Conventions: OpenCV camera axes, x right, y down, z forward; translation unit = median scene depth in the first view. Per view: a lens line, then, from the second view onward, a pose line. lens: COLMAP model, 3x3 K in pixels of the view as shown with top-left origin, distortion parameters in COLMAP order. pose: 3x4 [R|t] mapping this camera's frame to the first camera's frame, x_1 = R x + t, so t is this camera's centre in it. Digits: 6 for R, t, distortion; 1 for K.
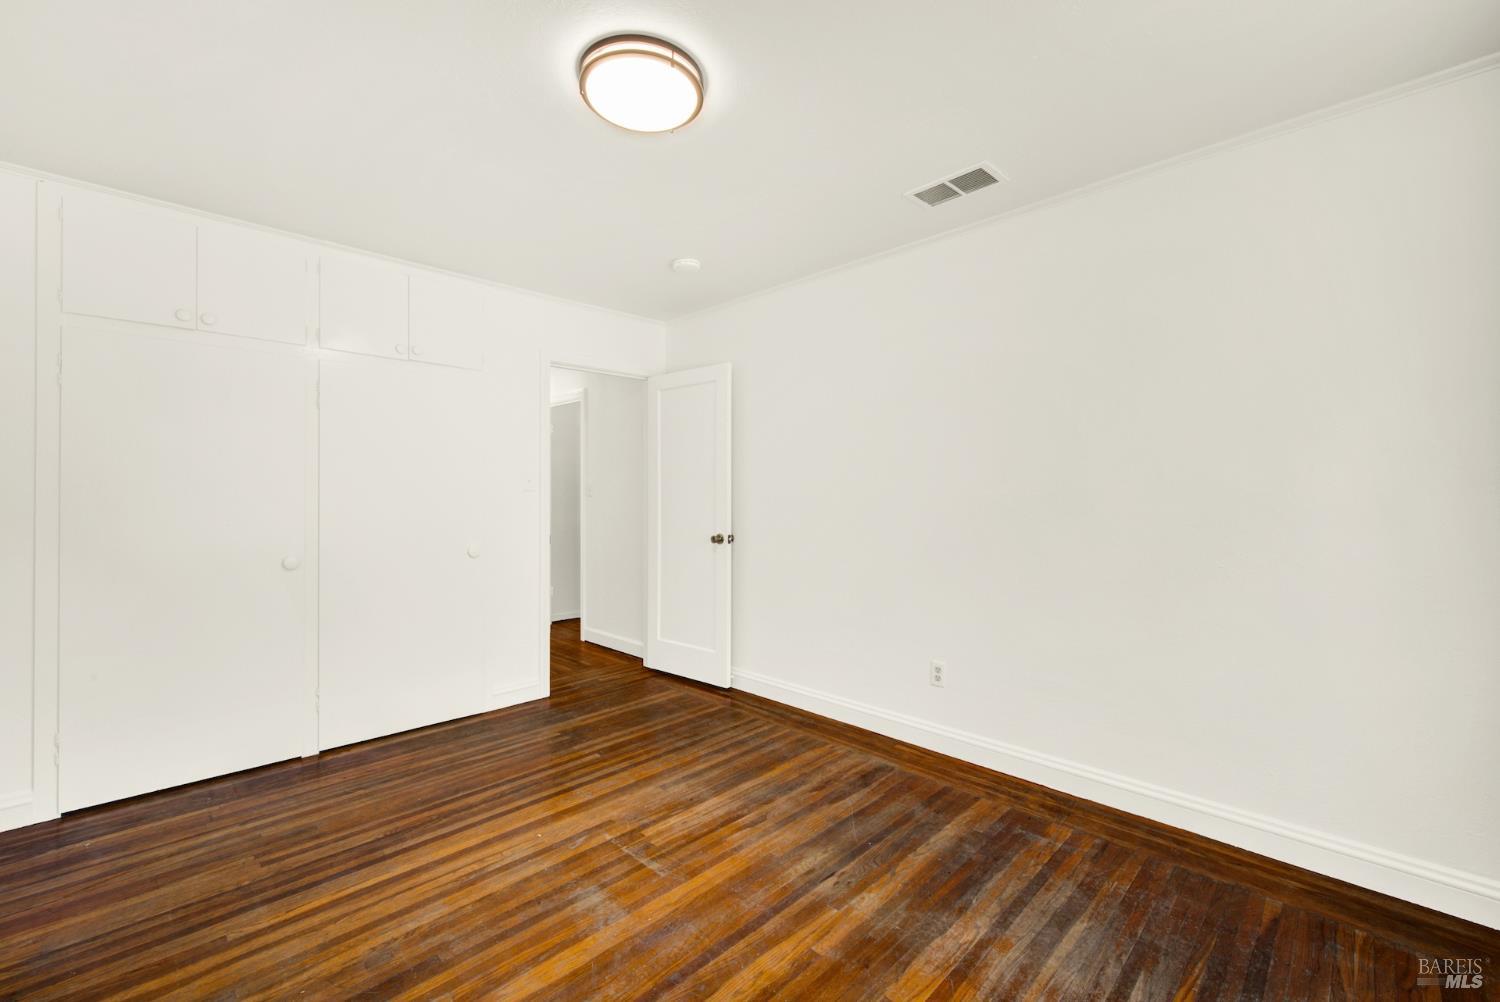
lens RADIAL K [[619.1, 0, 763.7], [0, 619.1, 496.7], [0, 0, 1]] dist [0.005910, -0.003802]
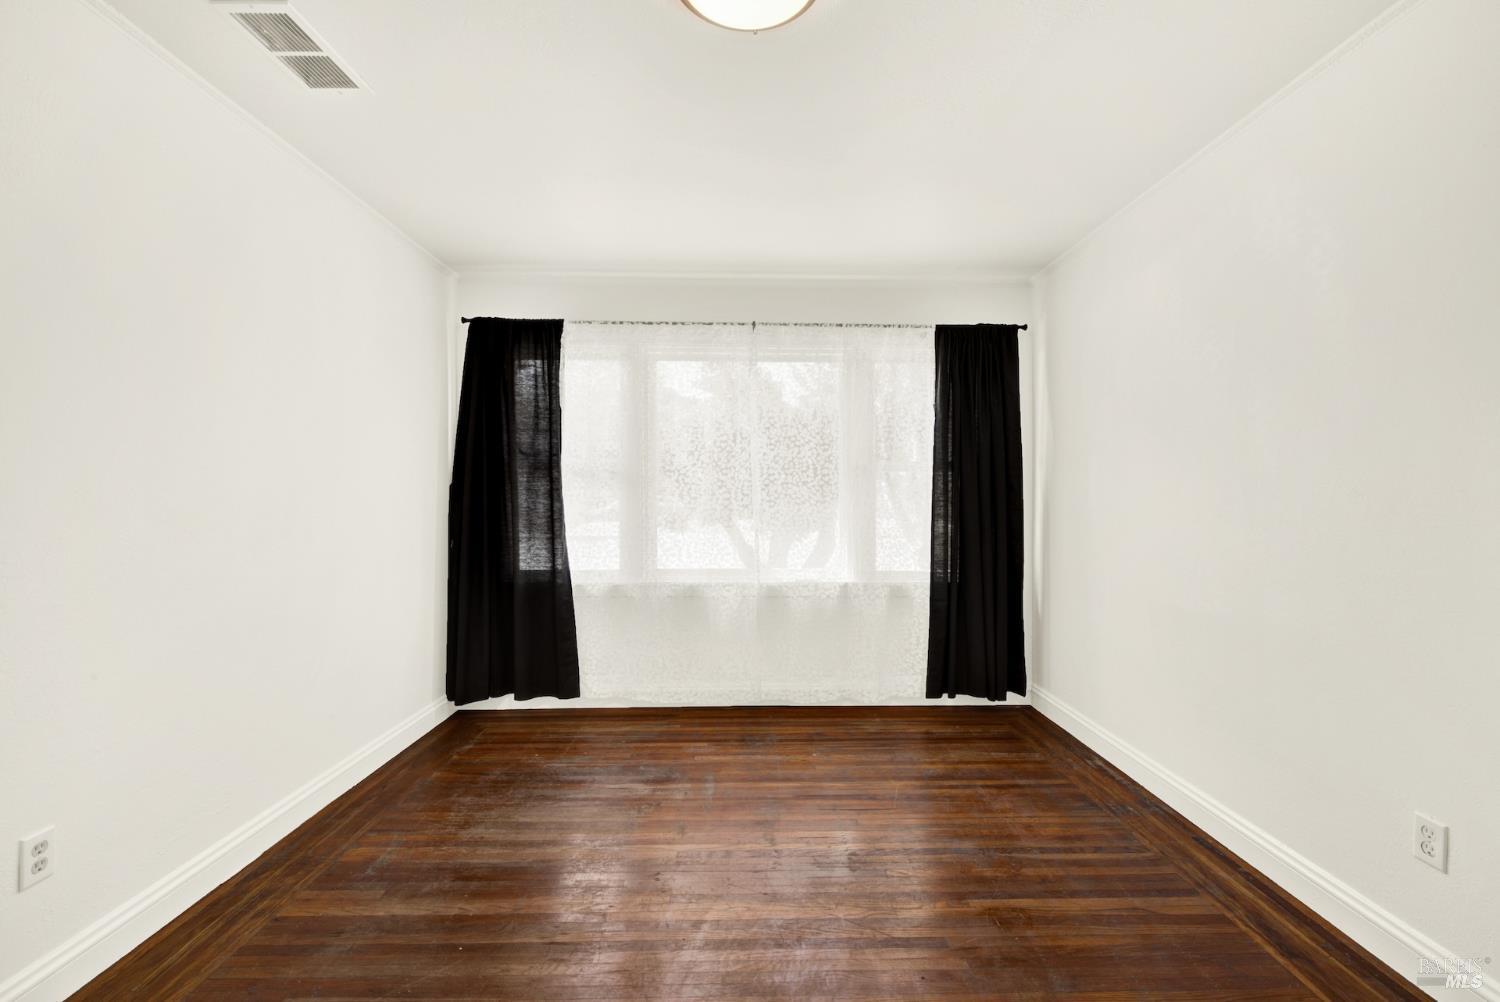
lens RADIAL K [[619.1, 0, 752.4], [0, 619.1, 500.8], [0, 0, 1]] dist [0.005910, -0.003802]
pose [[-0.707498, -0.004133, 0.706703, -0.563675], [-0.001477, 0.999989, 0.004370, 0.004089], [-0.706713, 0.002048, -0.707497, 1.168832]]
